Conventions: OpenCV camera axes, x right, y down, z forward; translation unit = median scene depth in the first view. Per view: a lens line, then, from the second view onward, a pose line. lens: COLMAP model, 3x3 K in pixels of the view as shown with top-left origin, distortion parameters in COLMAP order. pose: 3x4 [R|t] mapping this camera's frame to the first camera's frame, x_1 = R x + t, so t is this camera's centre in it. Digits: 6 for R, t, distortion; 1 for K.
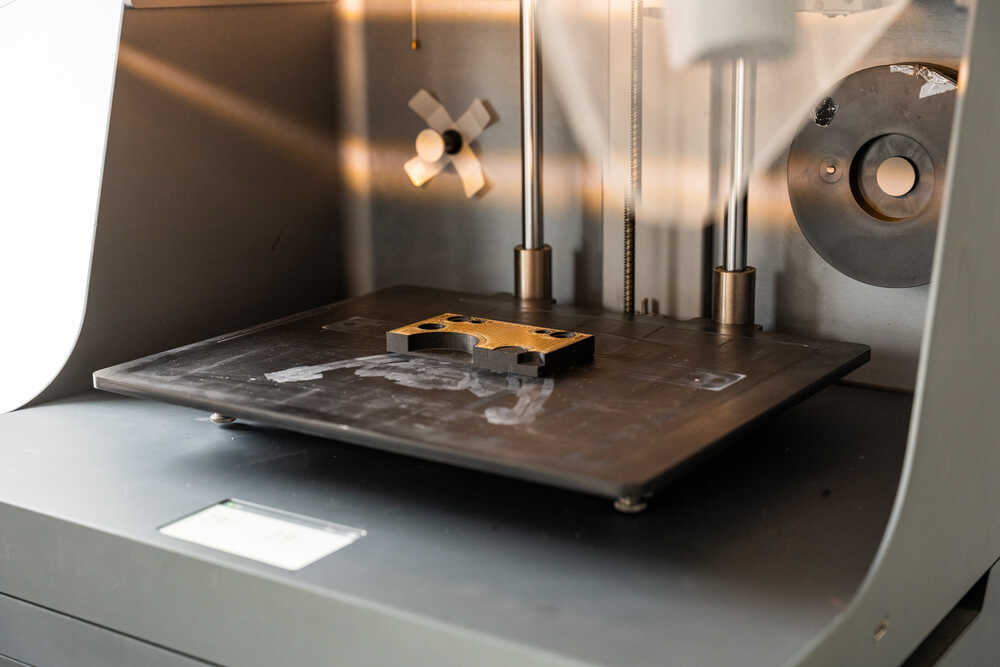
lens RADIAL K [[1456.7, 0, 500.0], [0, 1456.7, 333.5], [0, 0, 1]] dist [0.020754, 0.030868]
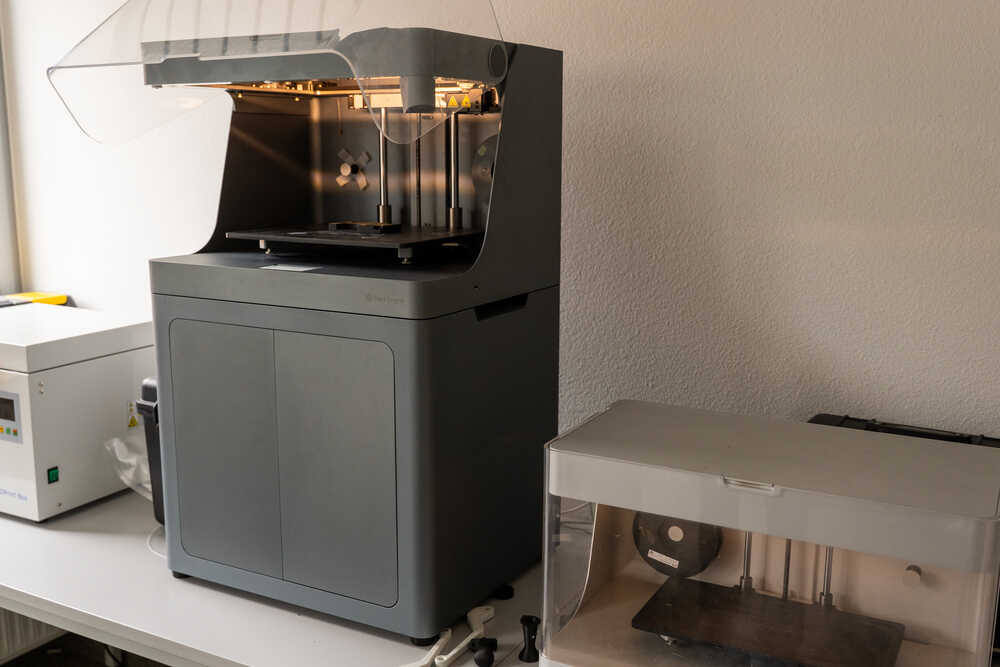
lens RADIAL K [[986.1, 0, 500.0], [0, 986.1, 333.5], [0, 0, 1]] dist [0.002326, 0.000233]
pose [[0.995459, -0.003377, 0.095129, 0.059444], [0.008039, 0.998783, -0.048670, 0.258842], [-0.094849, 0.049213, 0.994275, -0.785518]]
